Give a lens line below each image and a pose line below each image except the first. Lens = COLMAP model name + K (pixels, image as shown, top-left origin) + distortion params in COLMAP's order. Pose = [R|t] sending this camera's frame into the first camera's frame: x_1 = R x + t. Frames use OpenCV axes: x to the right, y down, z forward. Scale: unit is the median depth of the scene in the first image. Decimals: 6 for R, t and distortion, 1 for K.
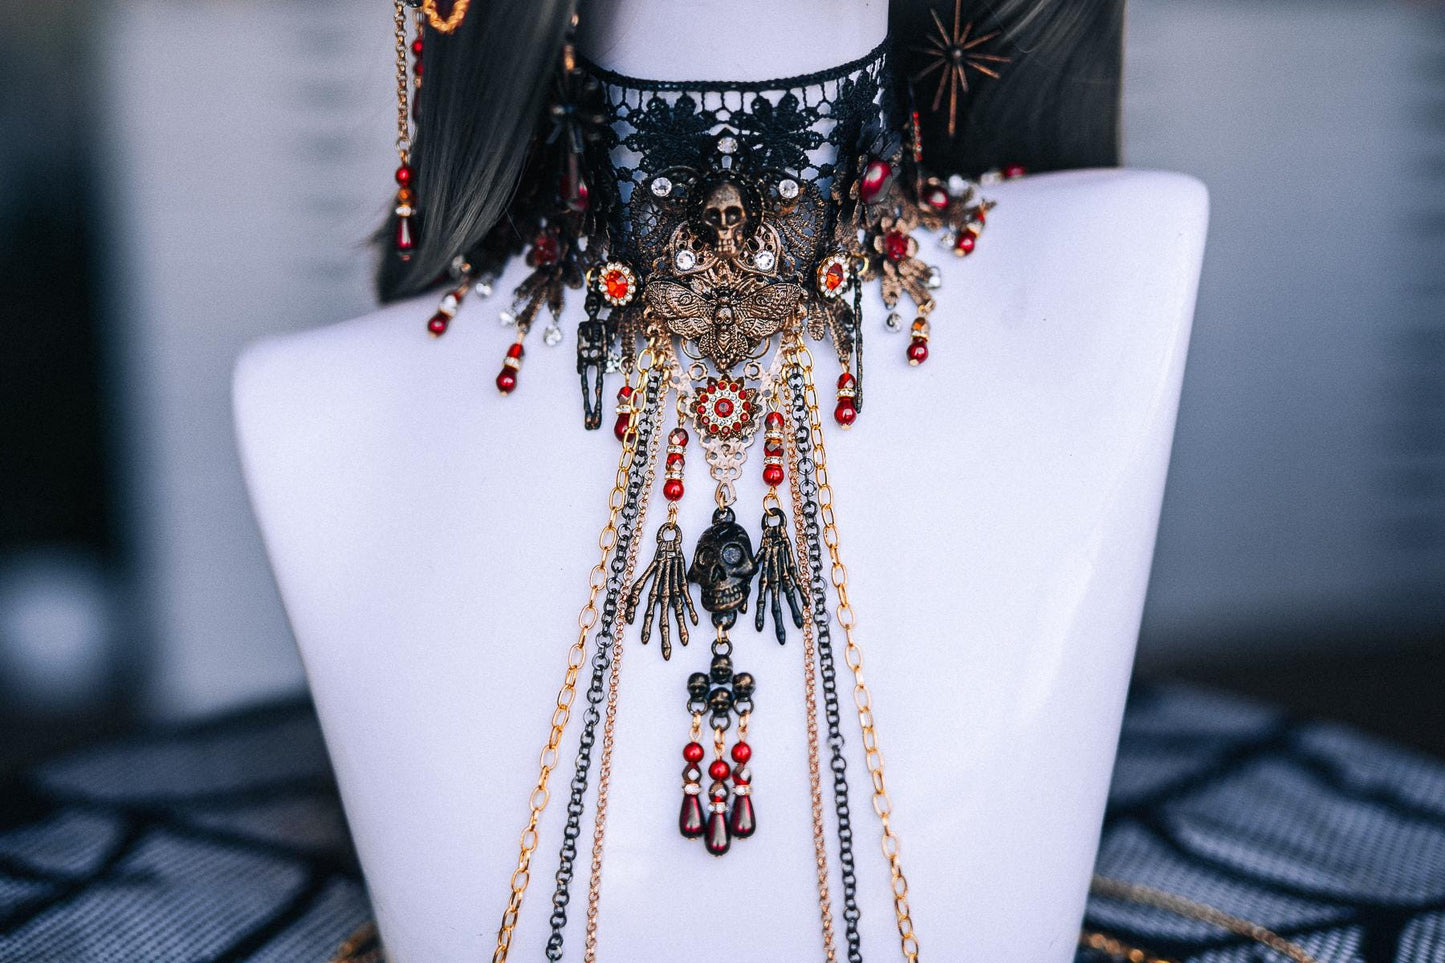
lens RADIAL K [[2166.9, 0, 720.7], [0, 2166.9, 489.0], [0, 0, 1]] dist [-0.005121, 0.000000]
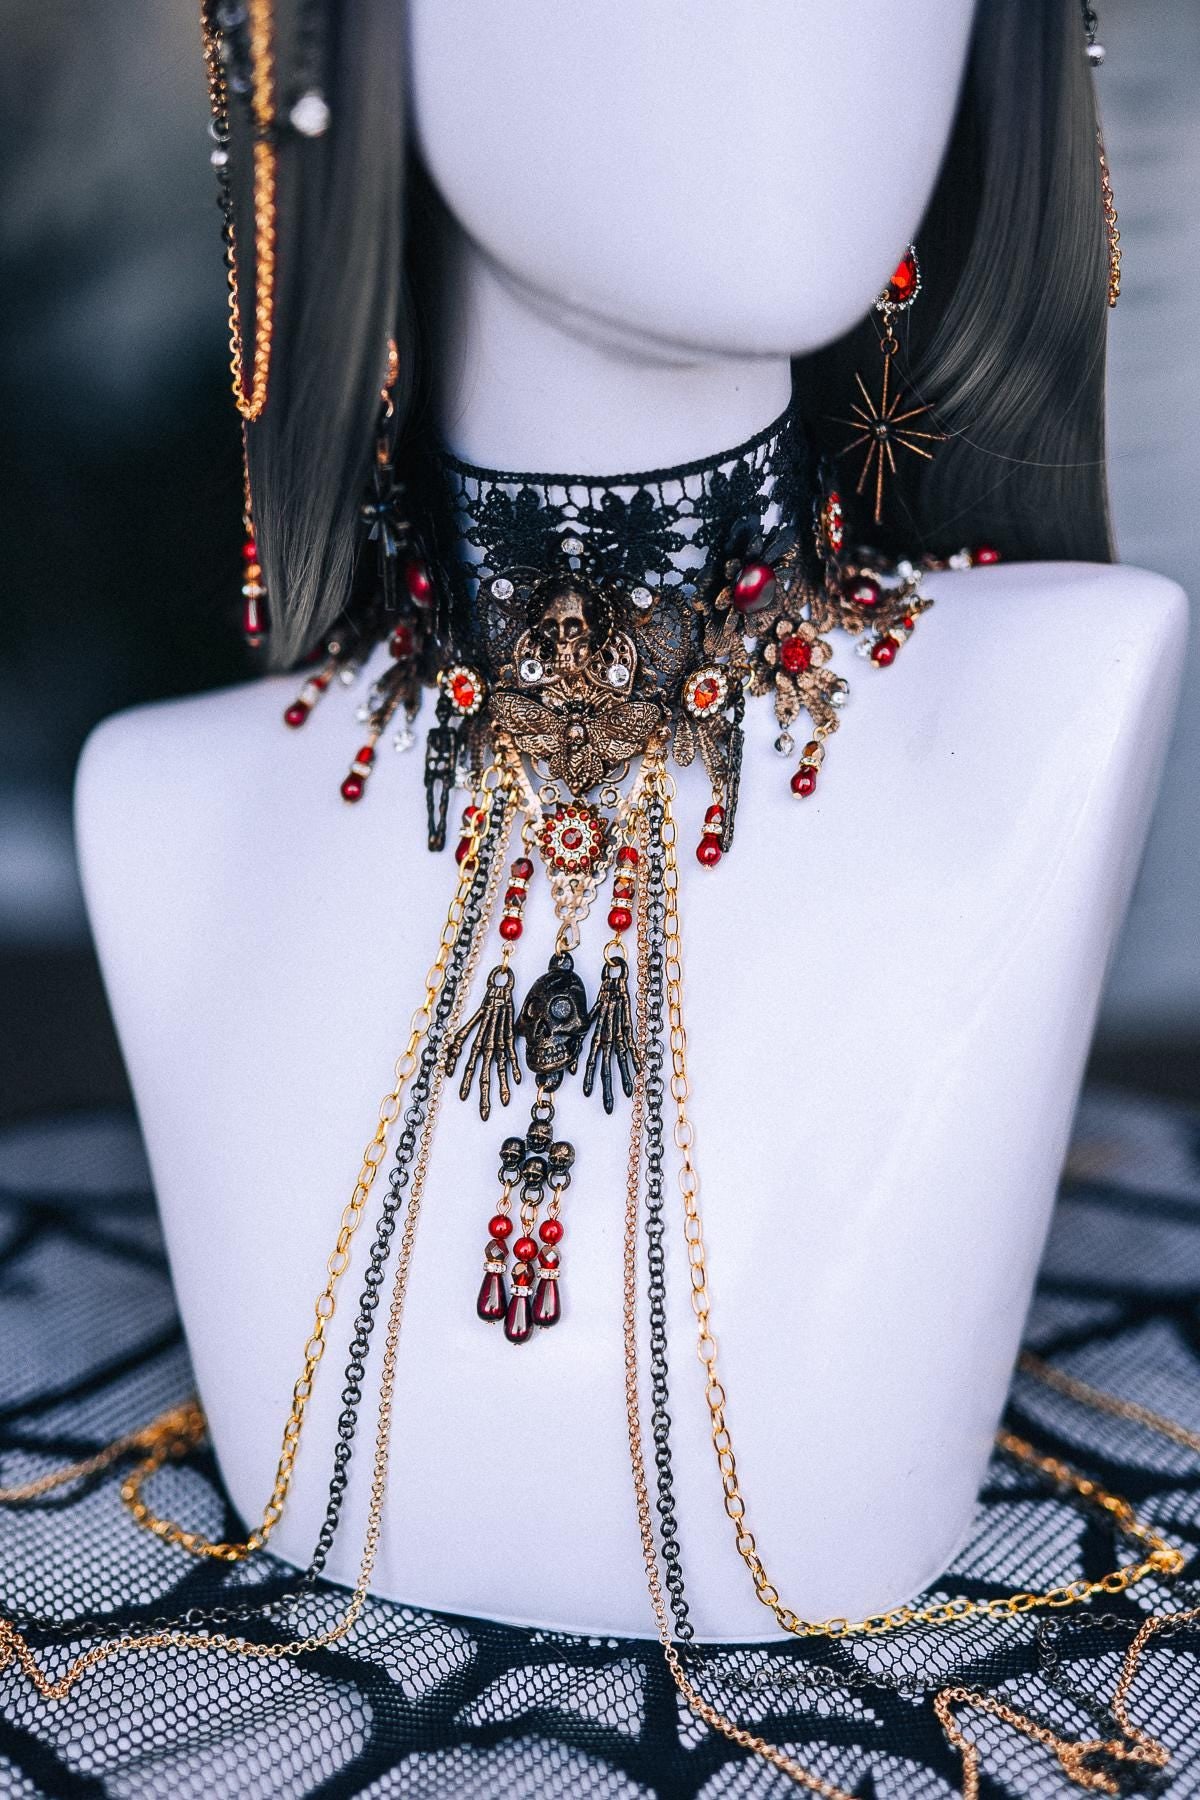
lens RADIAL K [[2868.0, 0, 598.1], [0, 2868.0, 929.5], [0, 0, 1]] dist [-0.027036, 0.000000]
pose [[0.978687, 0.060788, -0.196156, 0.245816], [-0.046589, 0.996003, 0.076211, -0.091103], [0.200004, -0.065448, 0.977607, -0.142151]]
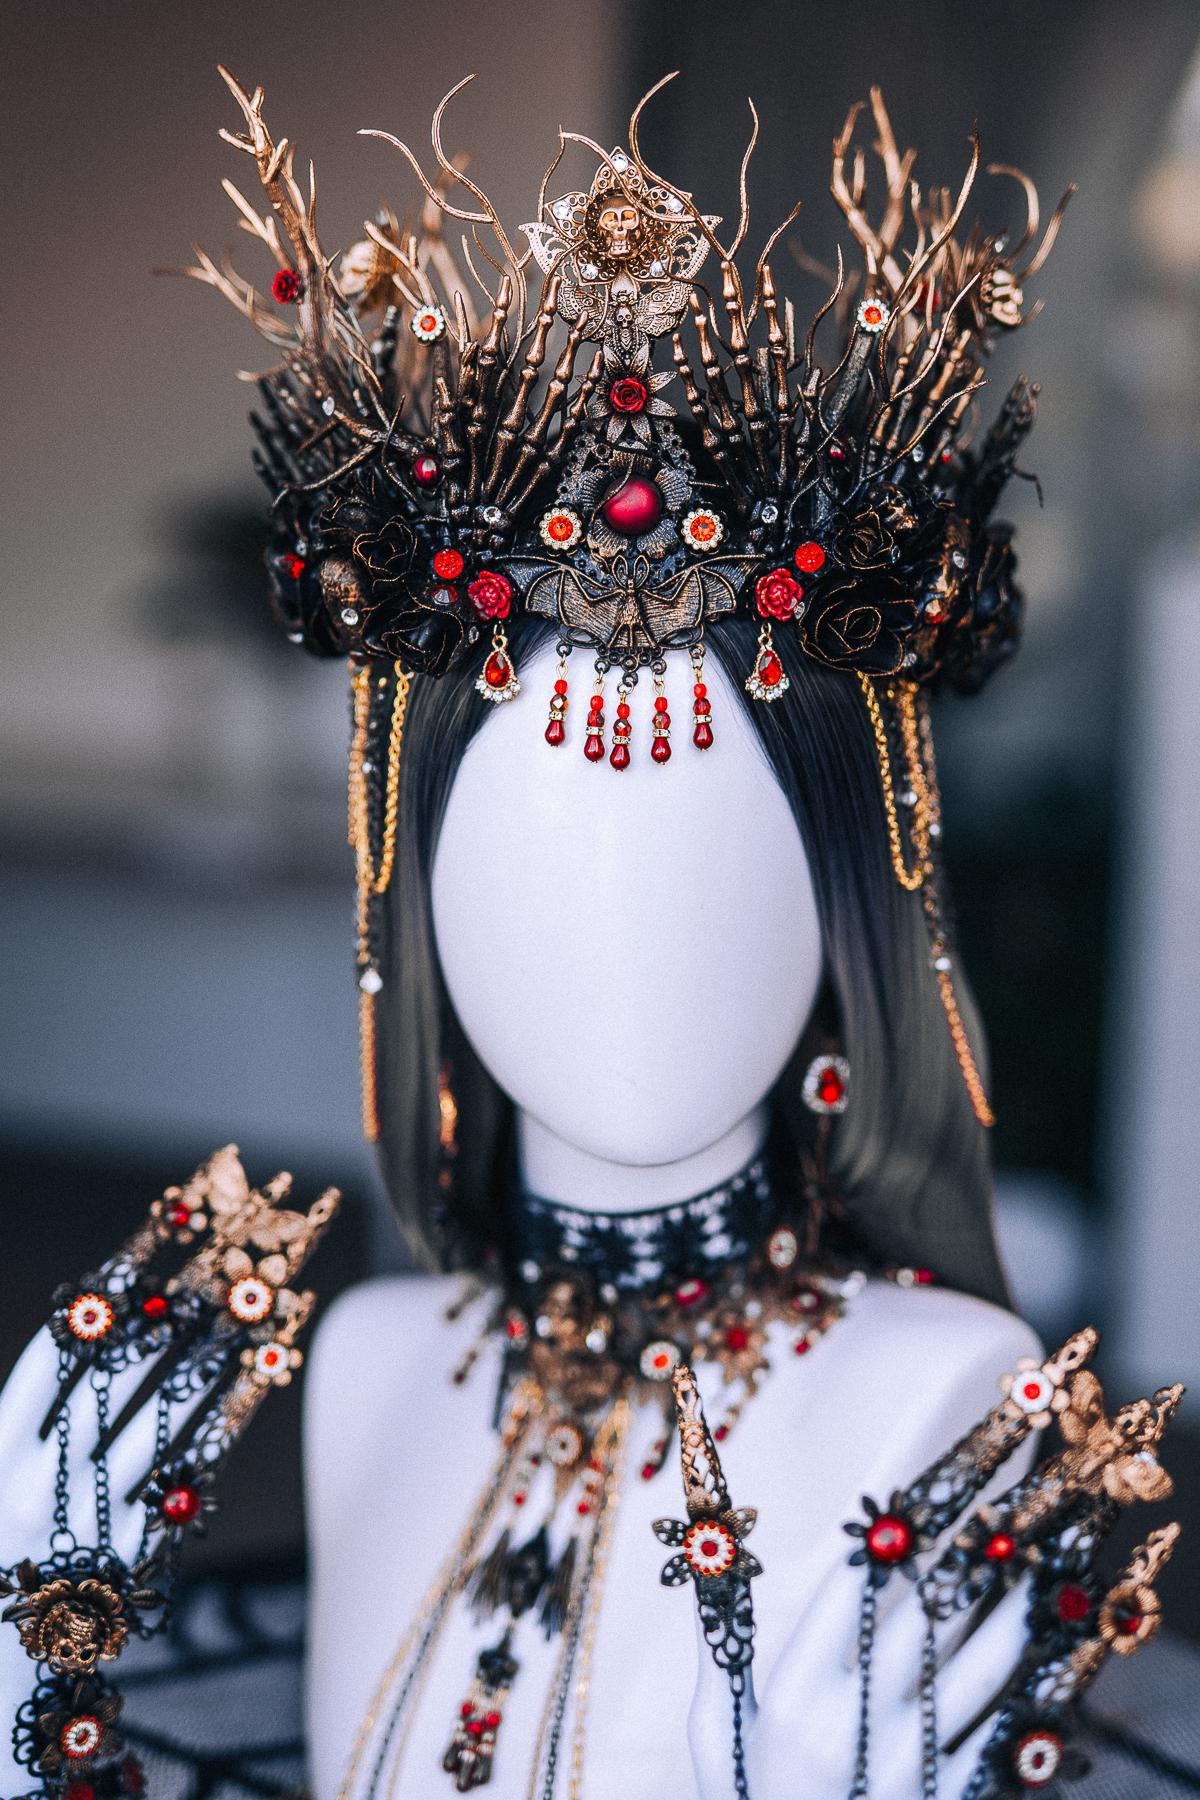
lens RADIAL K [[2775.2, 0, 603.1], [0, 2775.2, 856.3], [0, 0, 1]] dist [-0.024993, 0.000000]
pose [[0.834798, 0.126086, -0.535924, 0.860916], [-0.156773, 0.987564, -0.011859, -0.368260], [0.527764, 0.093918, 0.844183, -0.401919]]
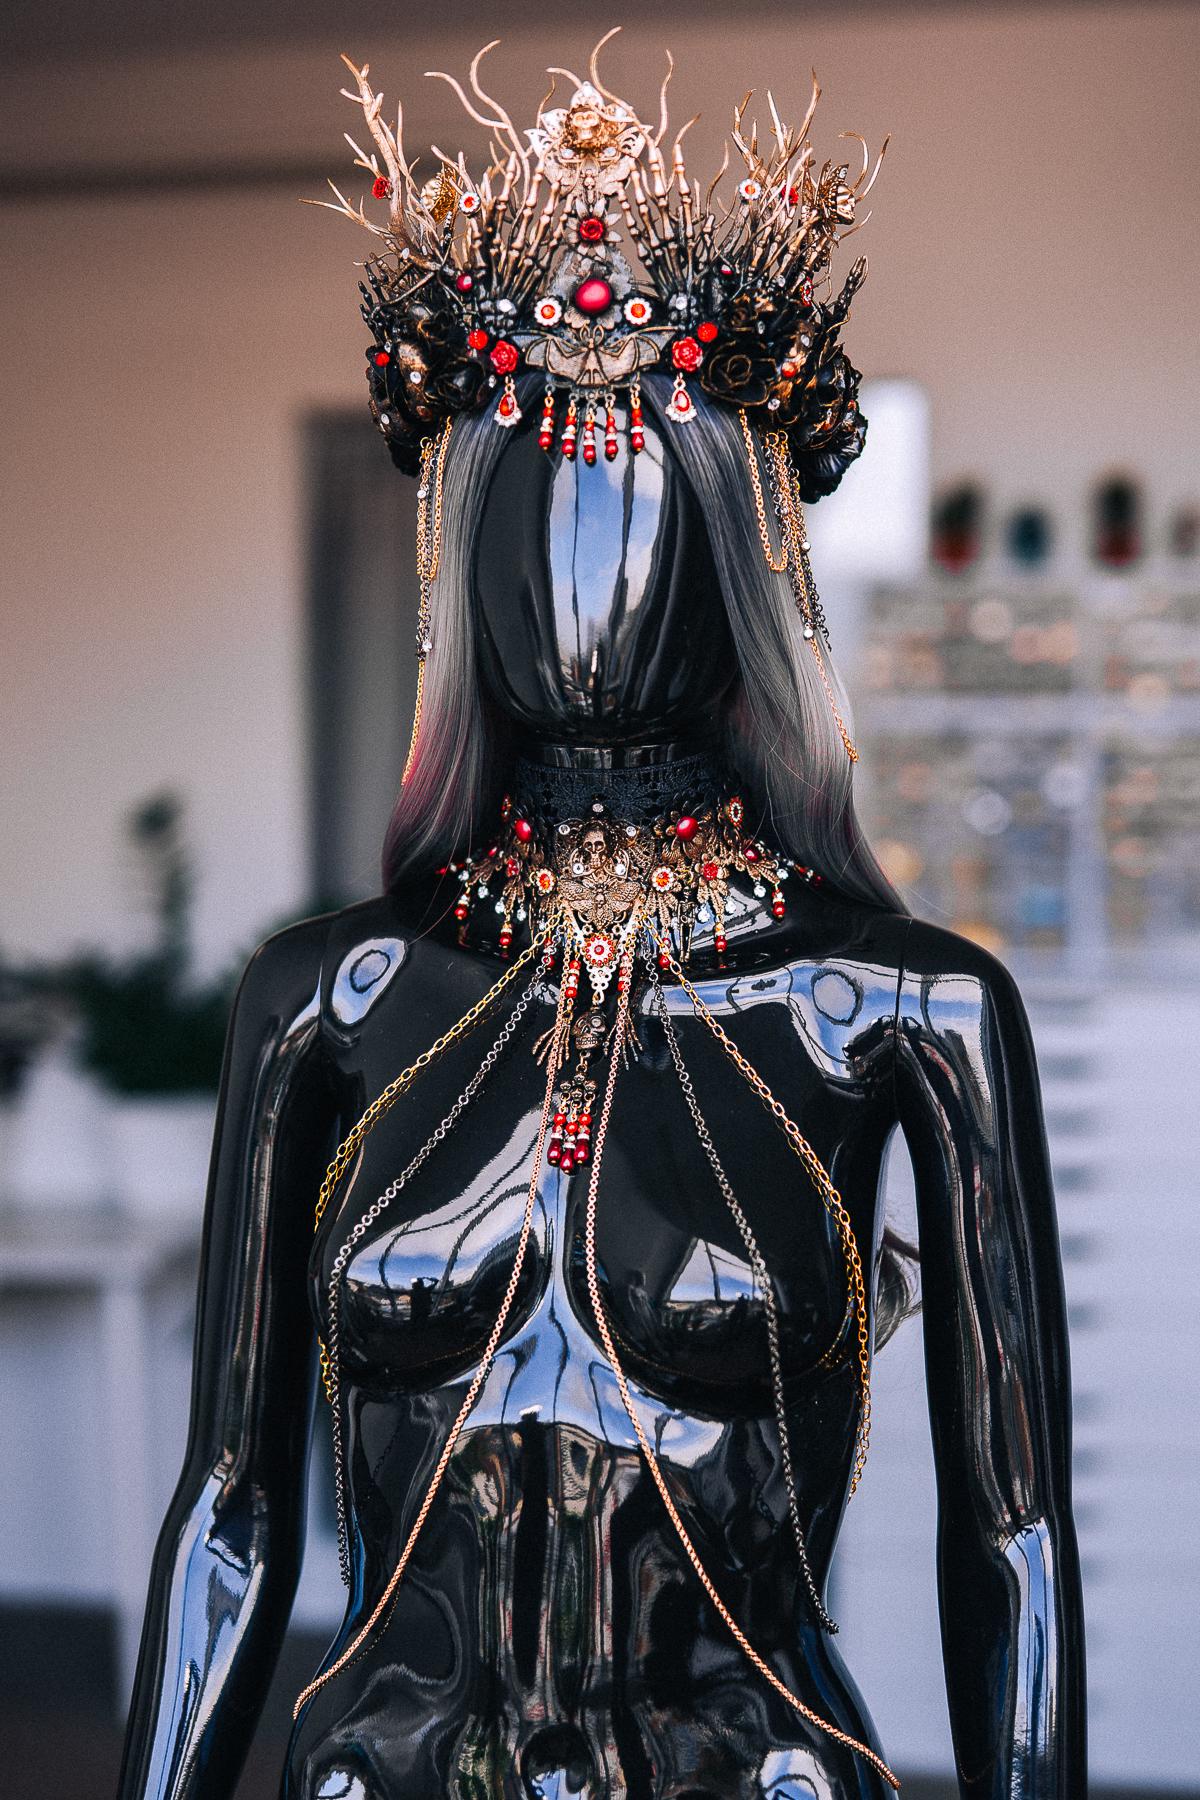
lens RADIAL K [[2699.3, 0, 601.6], [0, 2699.3, 915.0], [0, 0, 1]] dist [-0.005121, 0.000000]
pose [[0.803047, 0.035114, -0.594880, 1.408534], [-0.167065, 0.971496, -0.168183, 0.283590], [0.572018, 0.234442, 0.786023, -0.805663]]
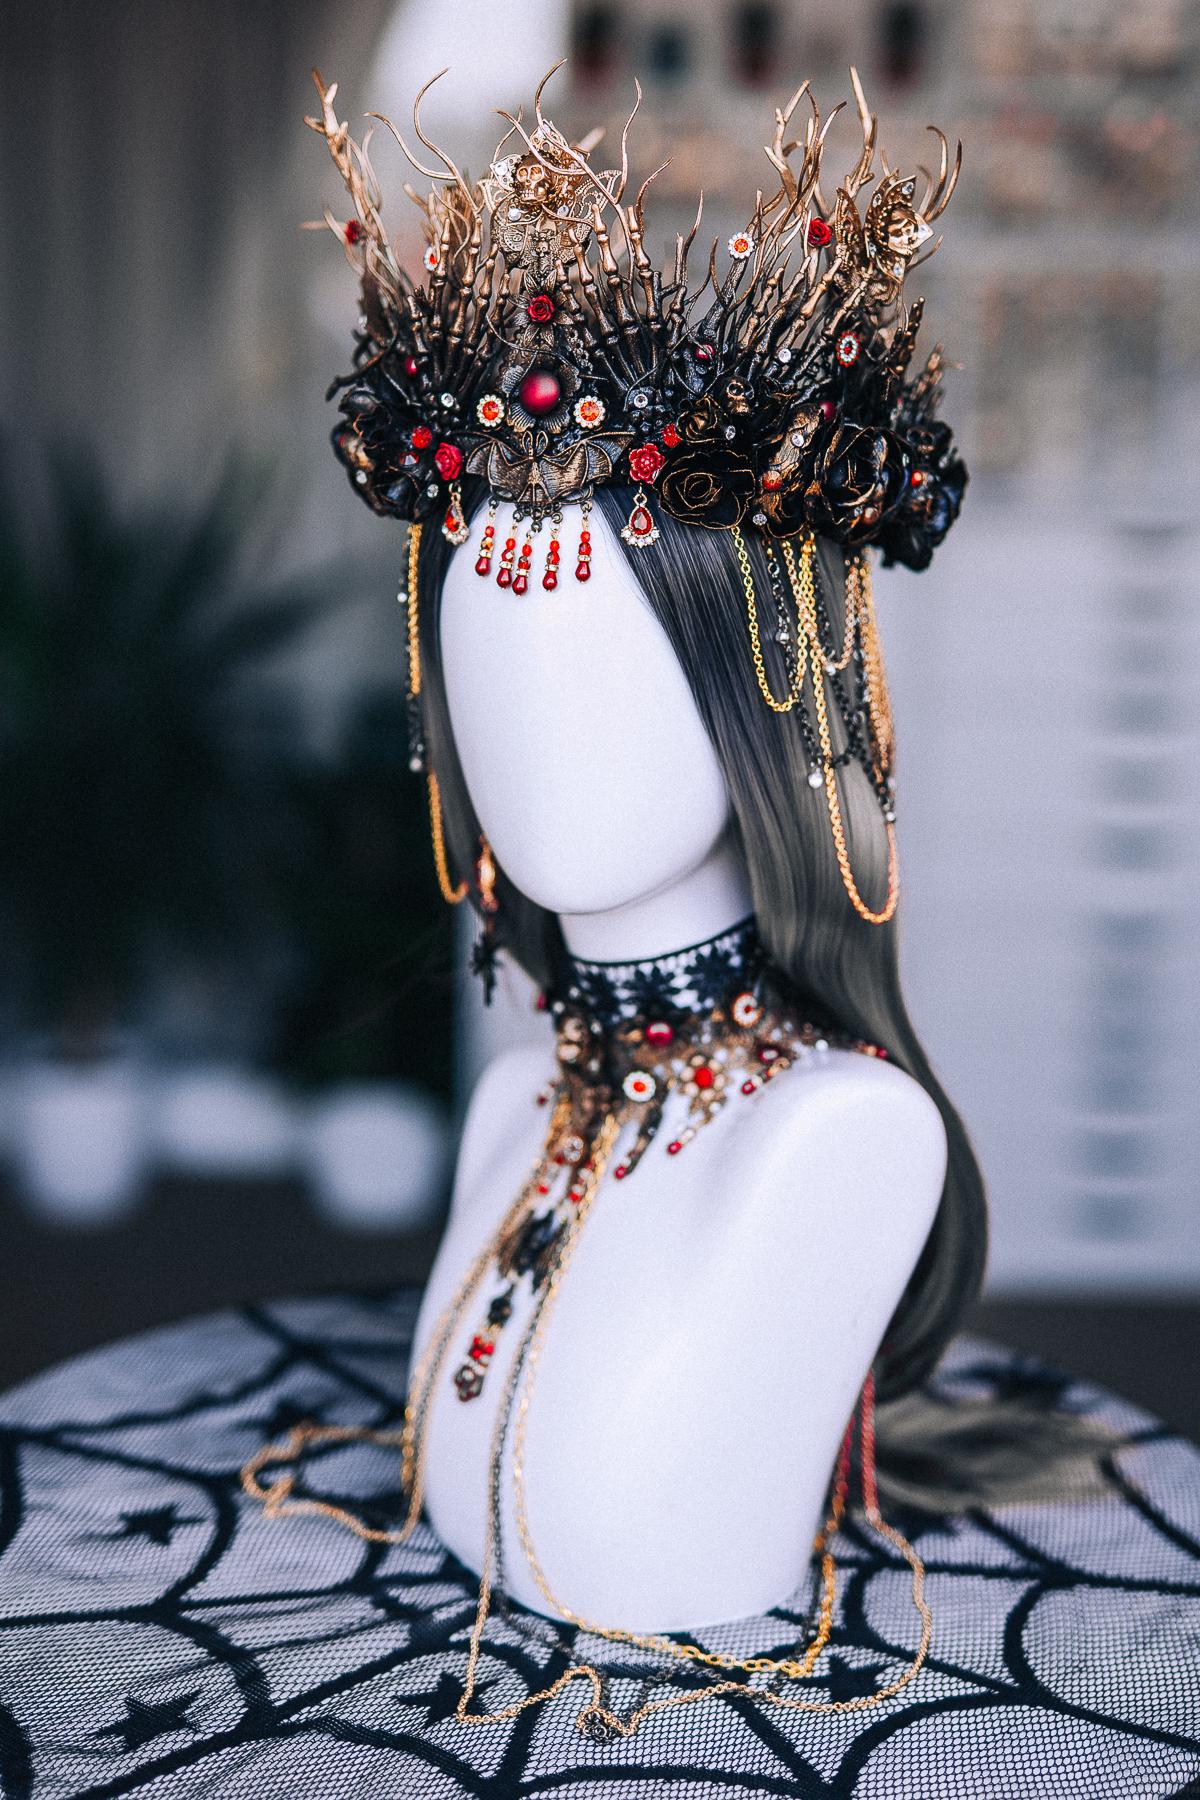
lens RADIAL K [[2775.2, 0, 575.3], [0, 2775.2, 853.4], [0, 0, 1]] dist [-0.024993, 0.000000]
pose [[0.542400, 0.173703, -0.821967, 1.680012], [-0.217543, 0.974061, 0.062292, -0.384981], [0.811466, 0.145025, 0.566119, -0.202673]]
